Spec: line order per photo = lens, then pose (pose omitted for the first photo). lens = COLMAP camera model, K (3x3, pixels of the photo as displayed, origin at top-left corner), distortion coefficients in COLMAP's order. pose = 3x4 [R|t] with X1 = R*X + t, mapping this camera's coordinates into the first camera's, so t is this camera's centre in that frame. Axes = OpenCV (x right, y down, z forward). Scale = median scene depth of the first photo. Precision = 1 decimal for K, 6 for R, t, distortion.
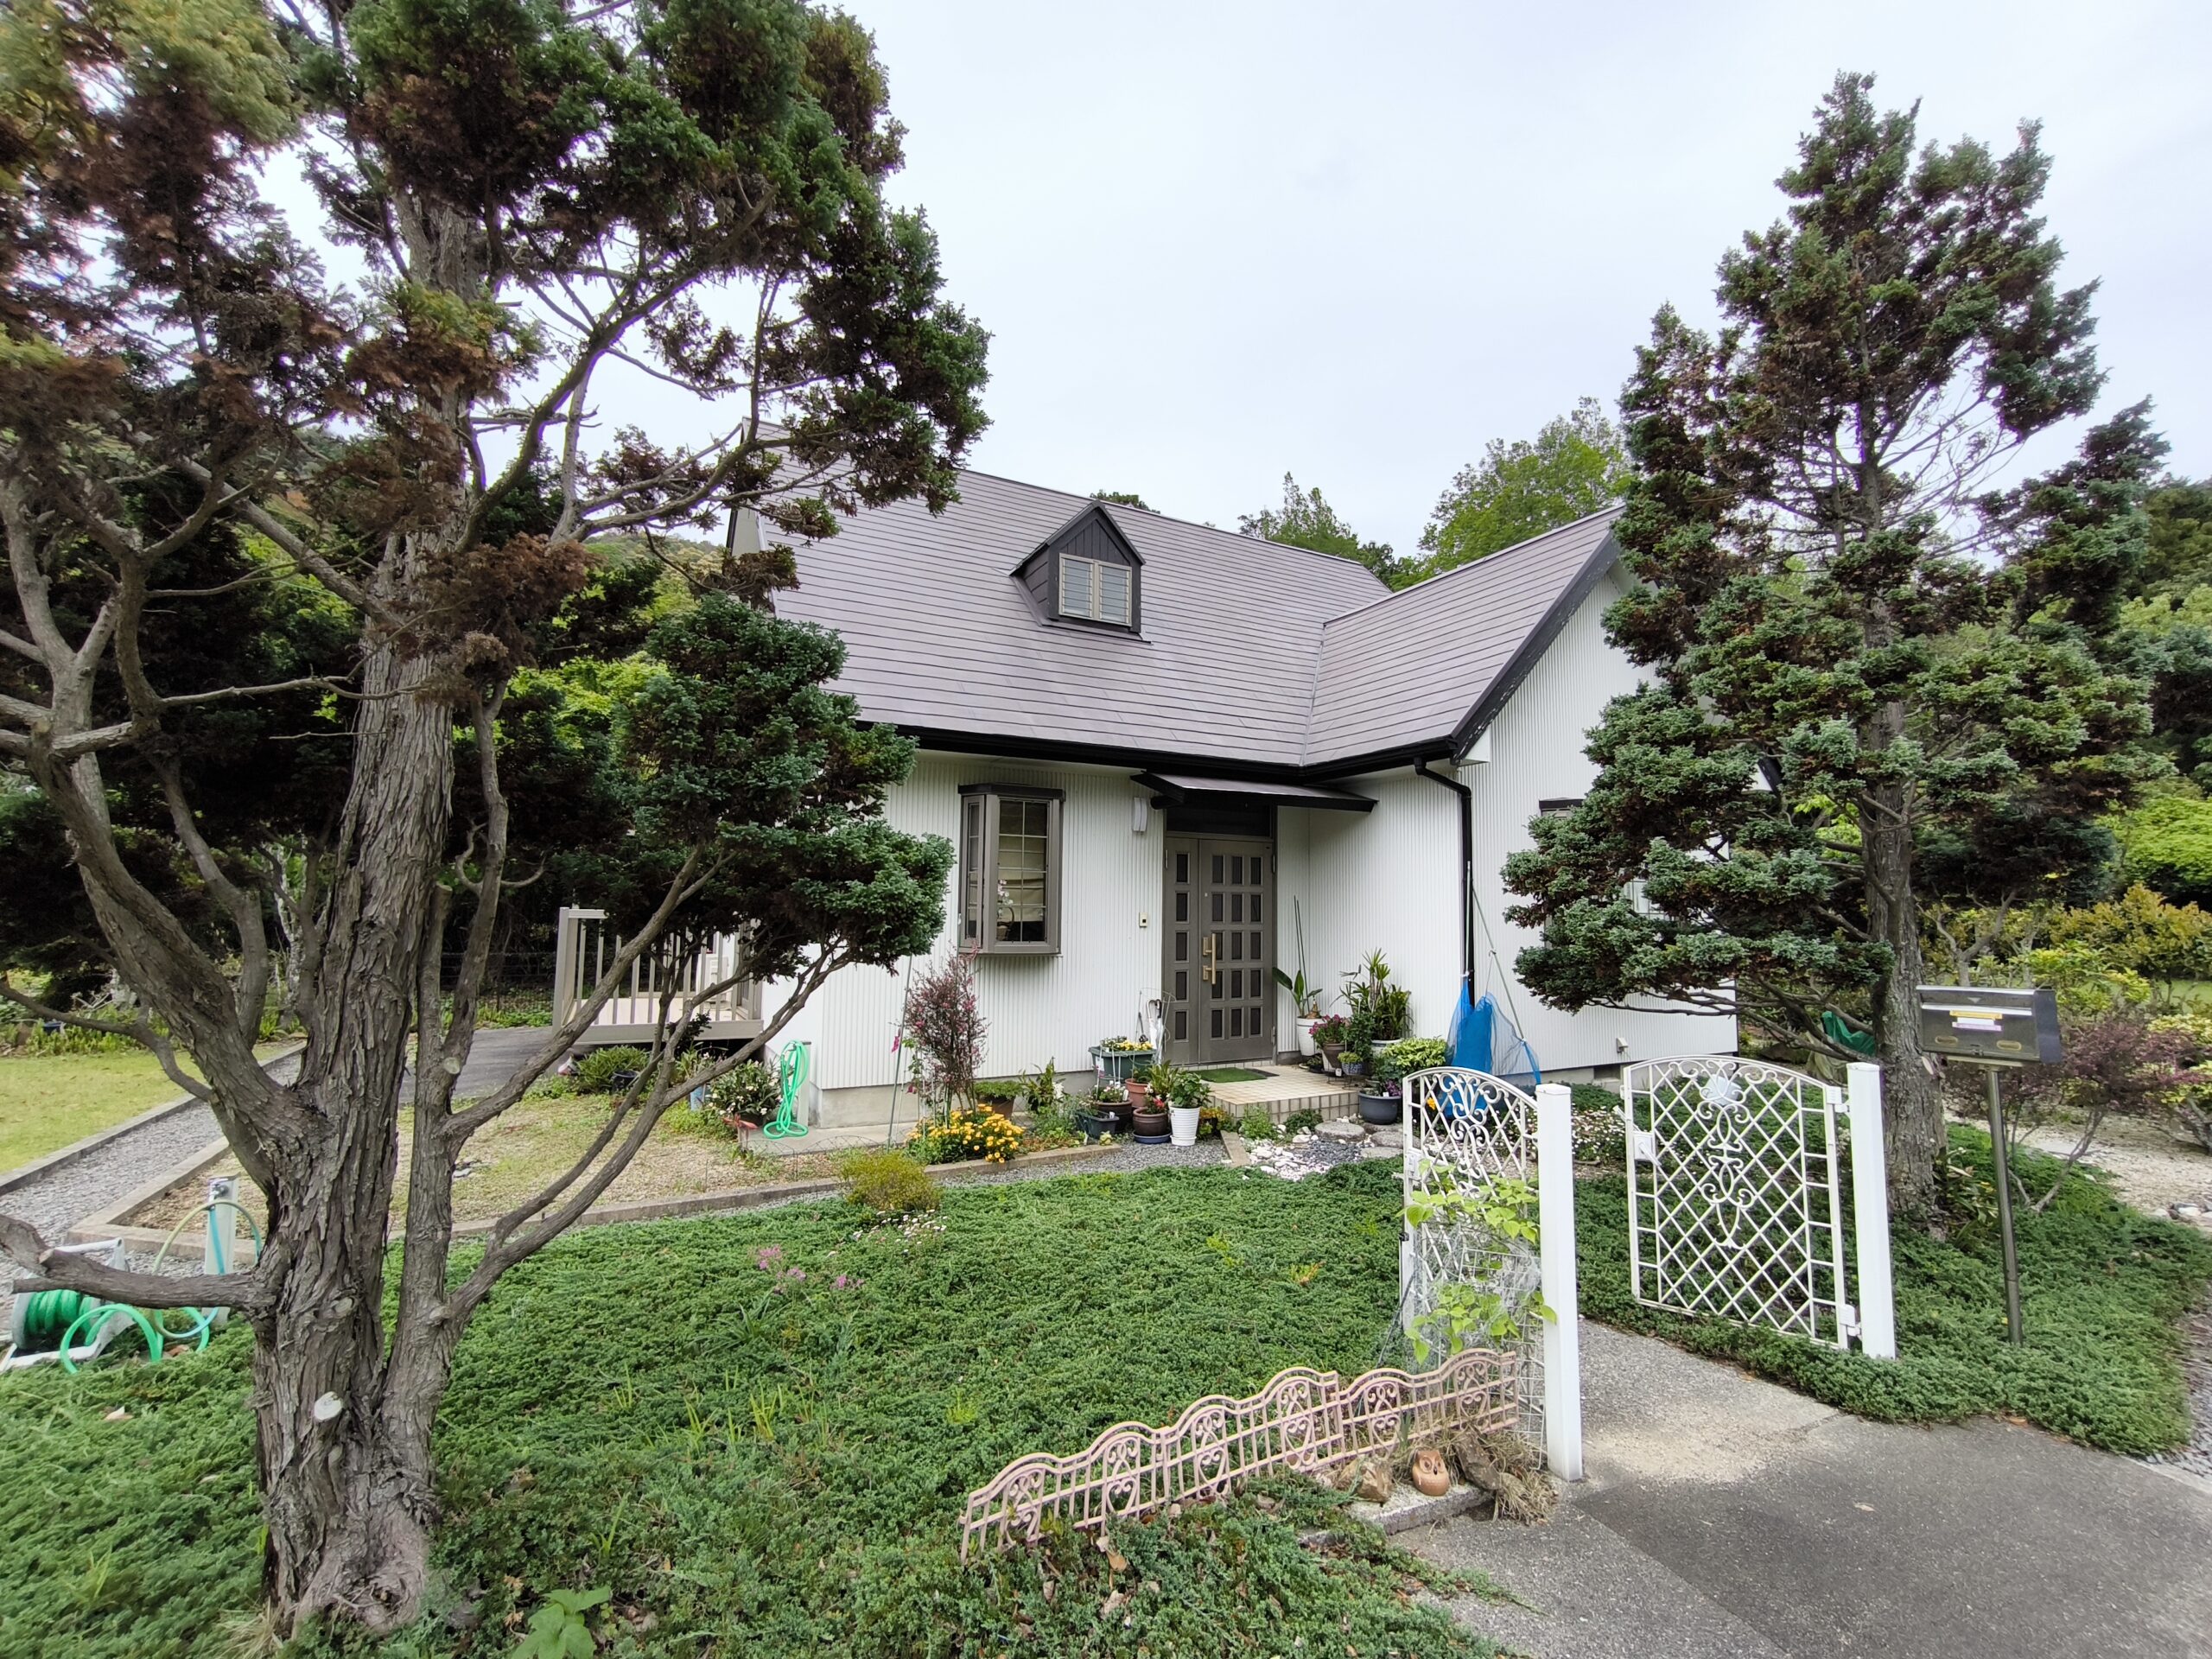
lens RADIAL K [[952.4, 0, 1105.6], [0, 952.4, 834.5], [0, 0, 1]] dist [-0.001975, -0.000068]
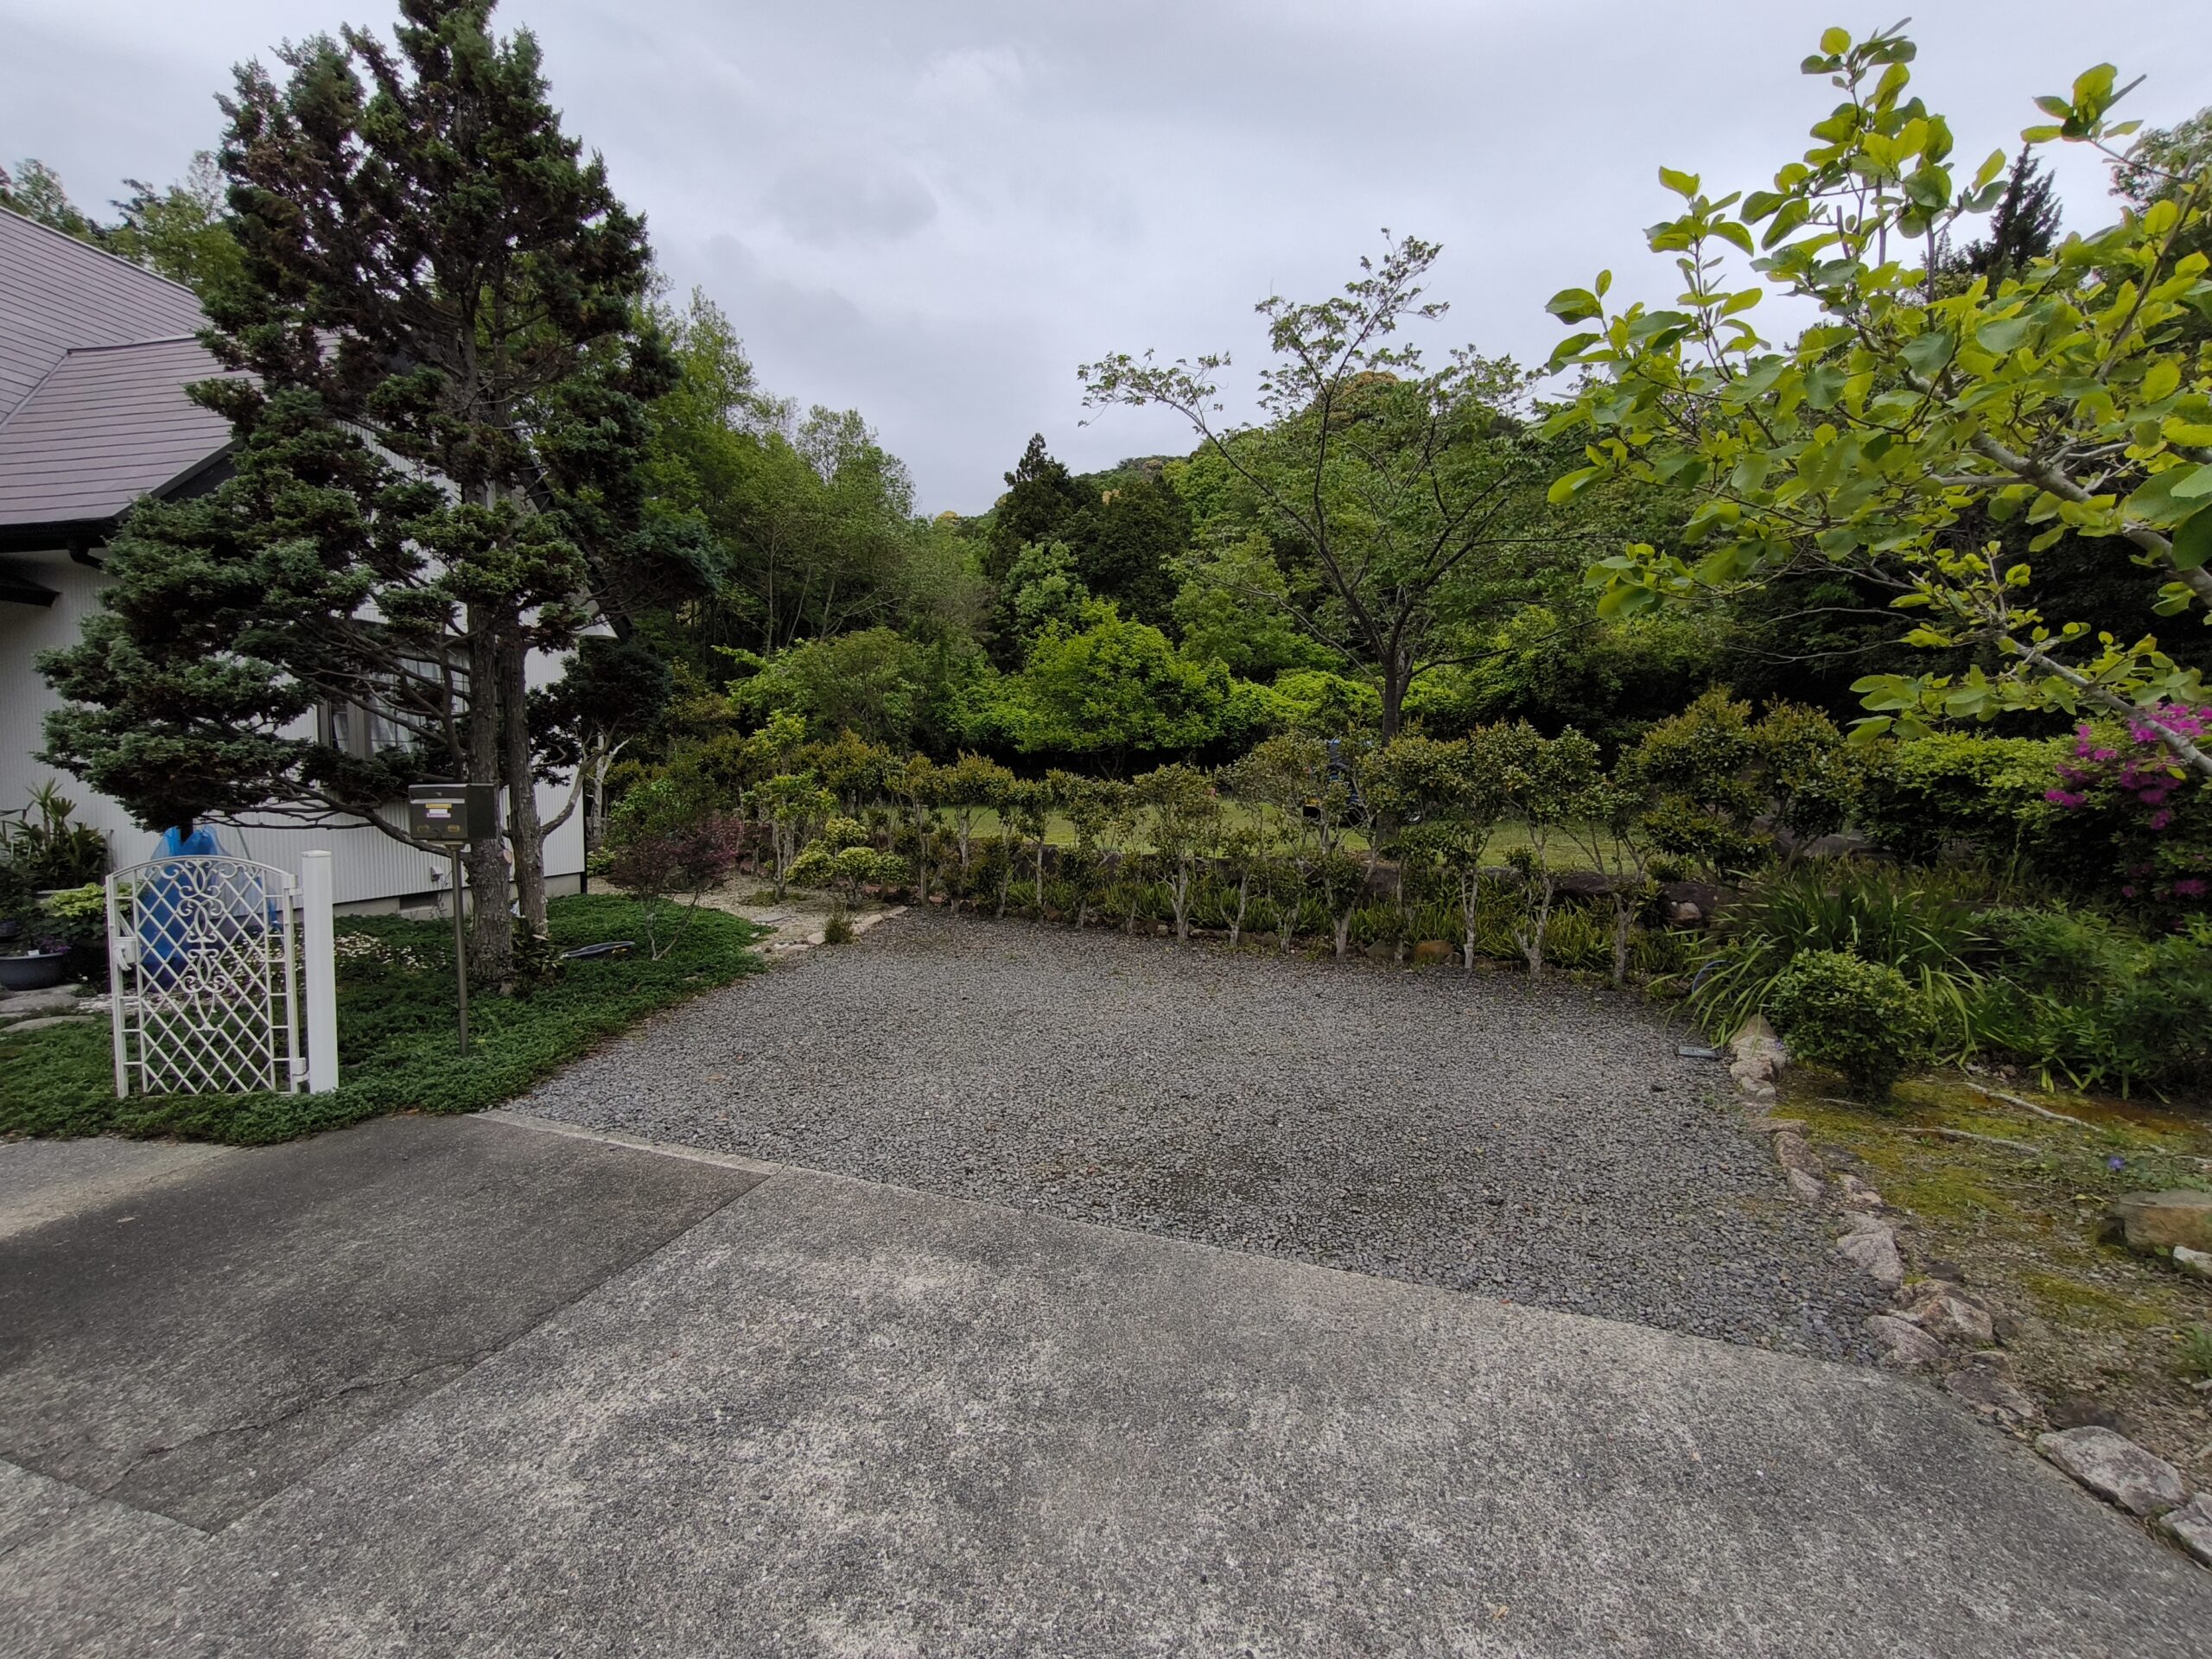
lens RADIAL K [[950.7, 0, 1111.1], [0, 950.7, 835.9], [0, 0, 1]] dist [-0.009011, 0.005249]
pose [[0.637262, -0.050622, 0.768982, 0.266974], [-0.067763, 0.990294, 0.121347, 0.011160], [-0.767662, -0.129438, 0.627647, -0.221324]]
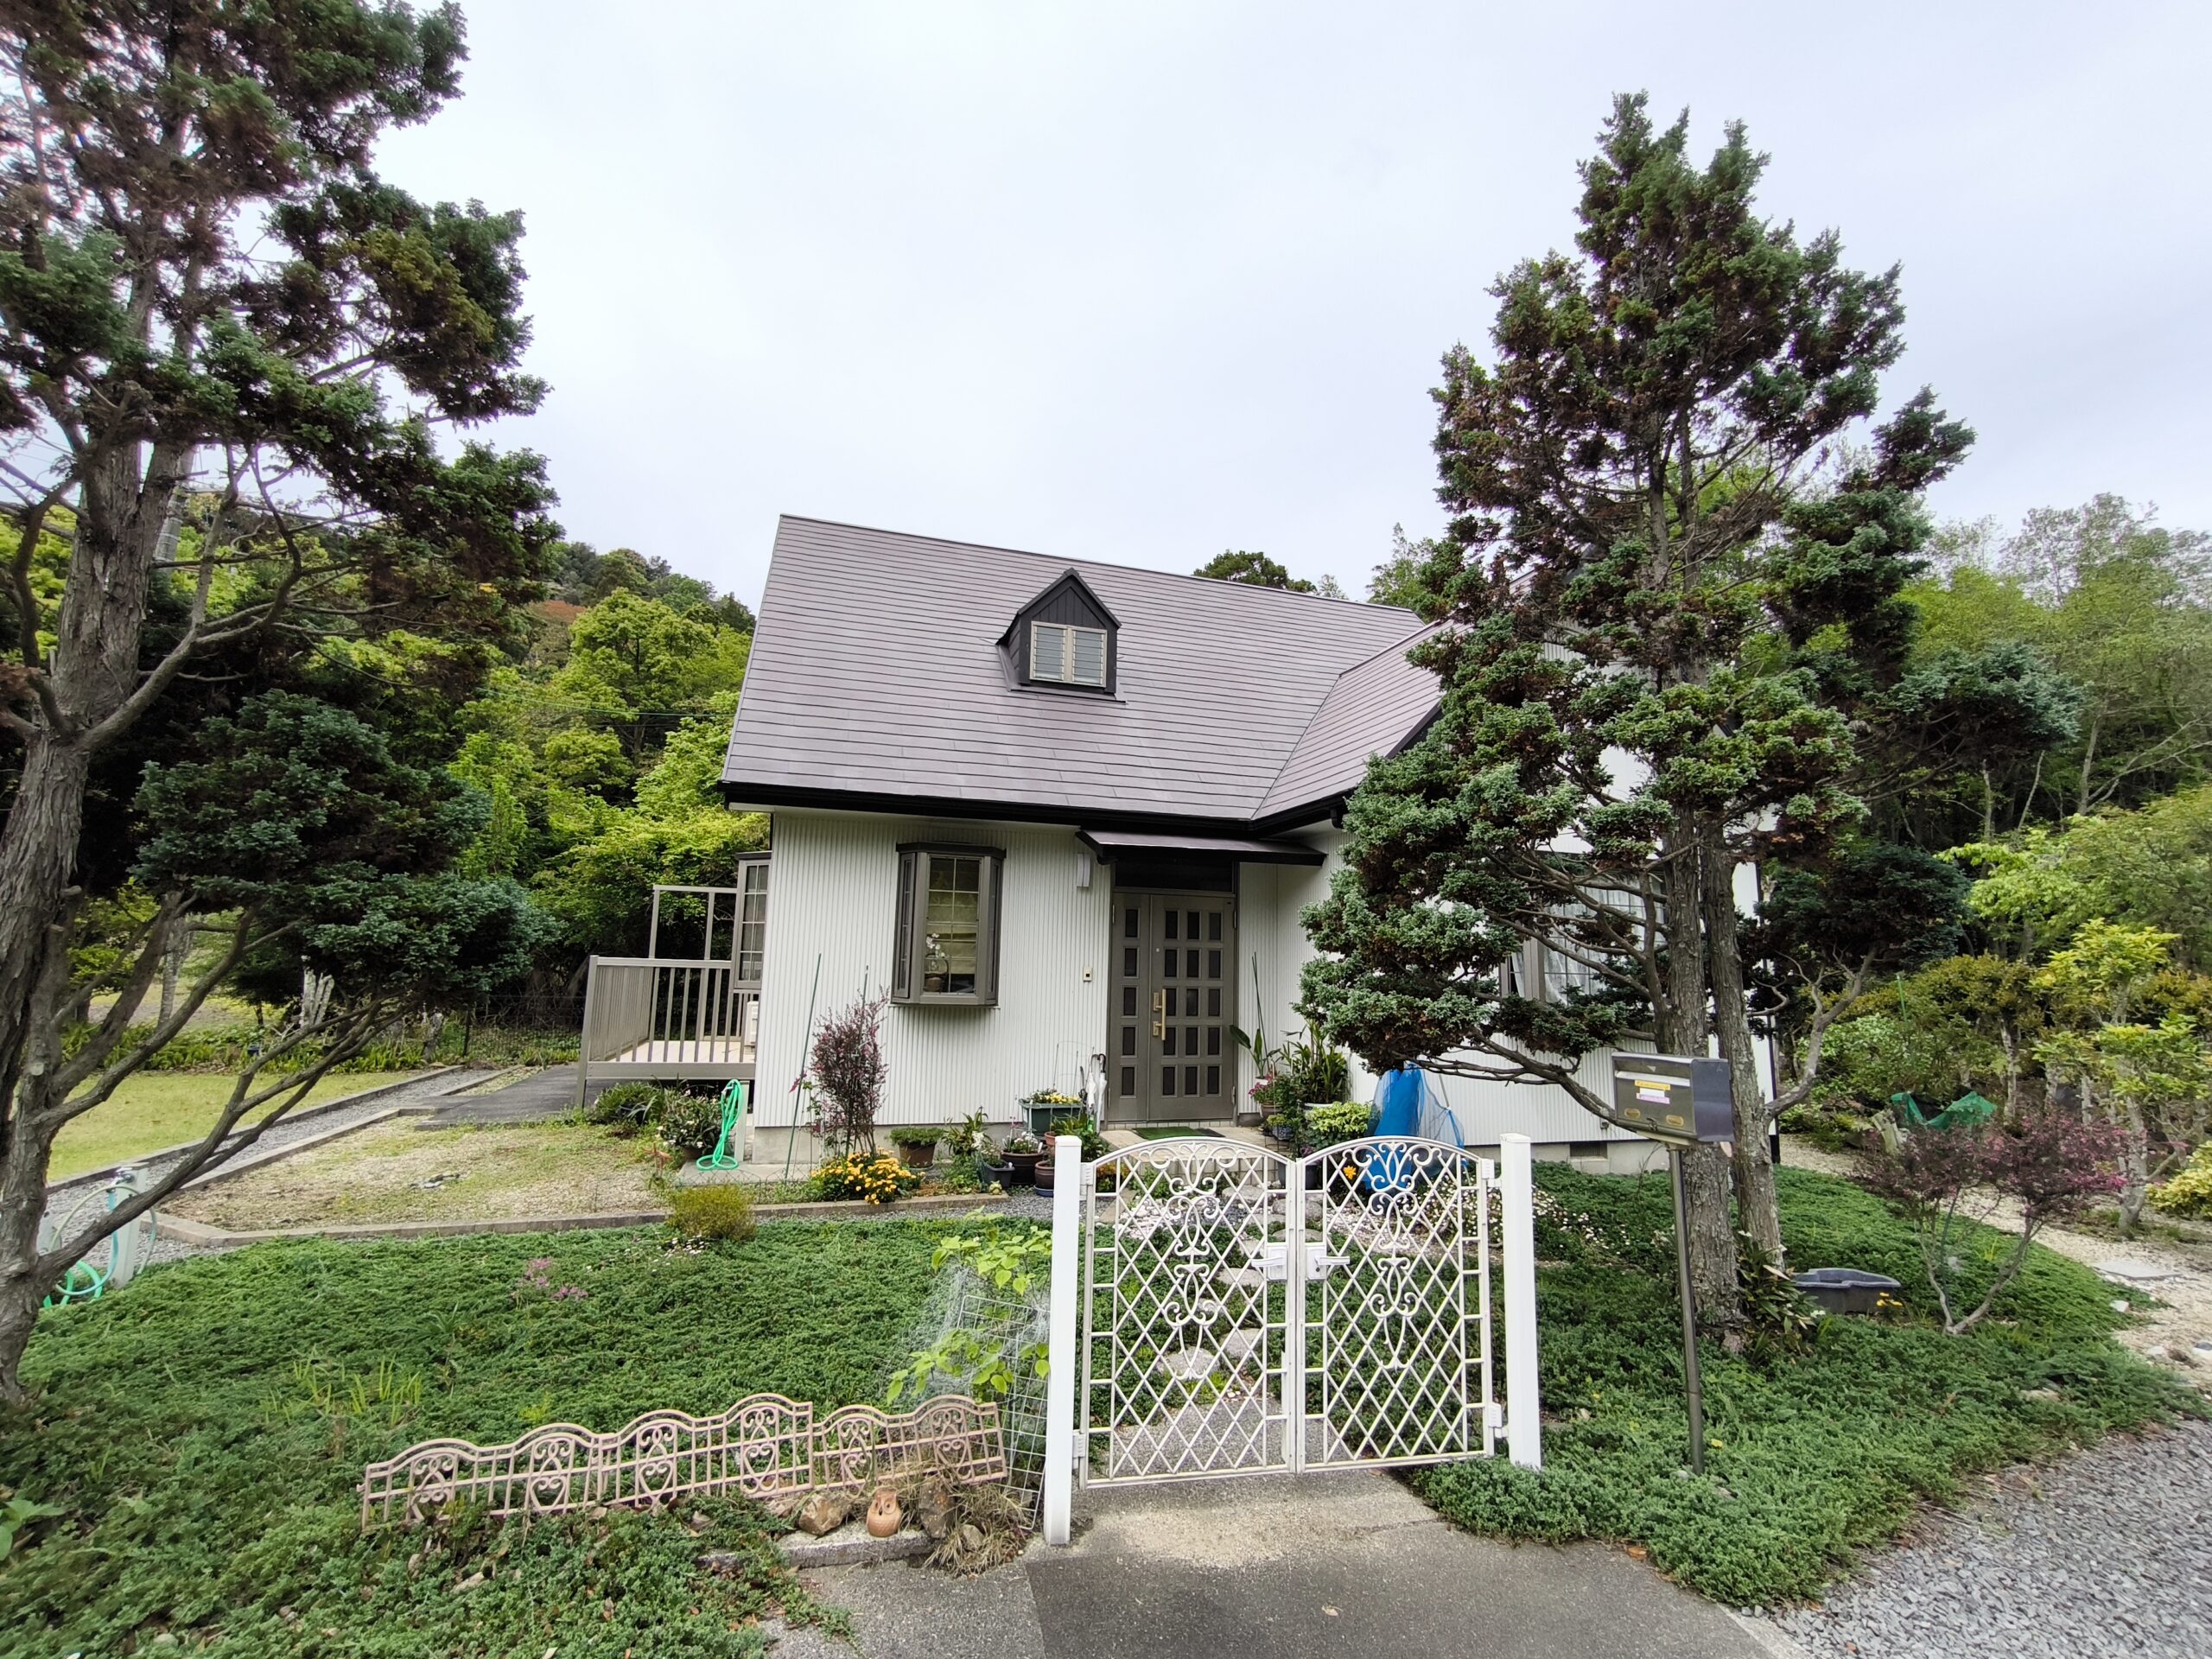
lens RADIAL K [[950.7, 0, 1111.1], [0, 950.7, 835.9], [0, 0, 1]] dist [-0.009011, 0.005249]
pose [[0.982625, -0.011126, -0.185268, 0.293369], [0.000001, 0.998202, -0.059940, 0.003927], [0.185602, 0.058898, 0.980858, 0.004804]]
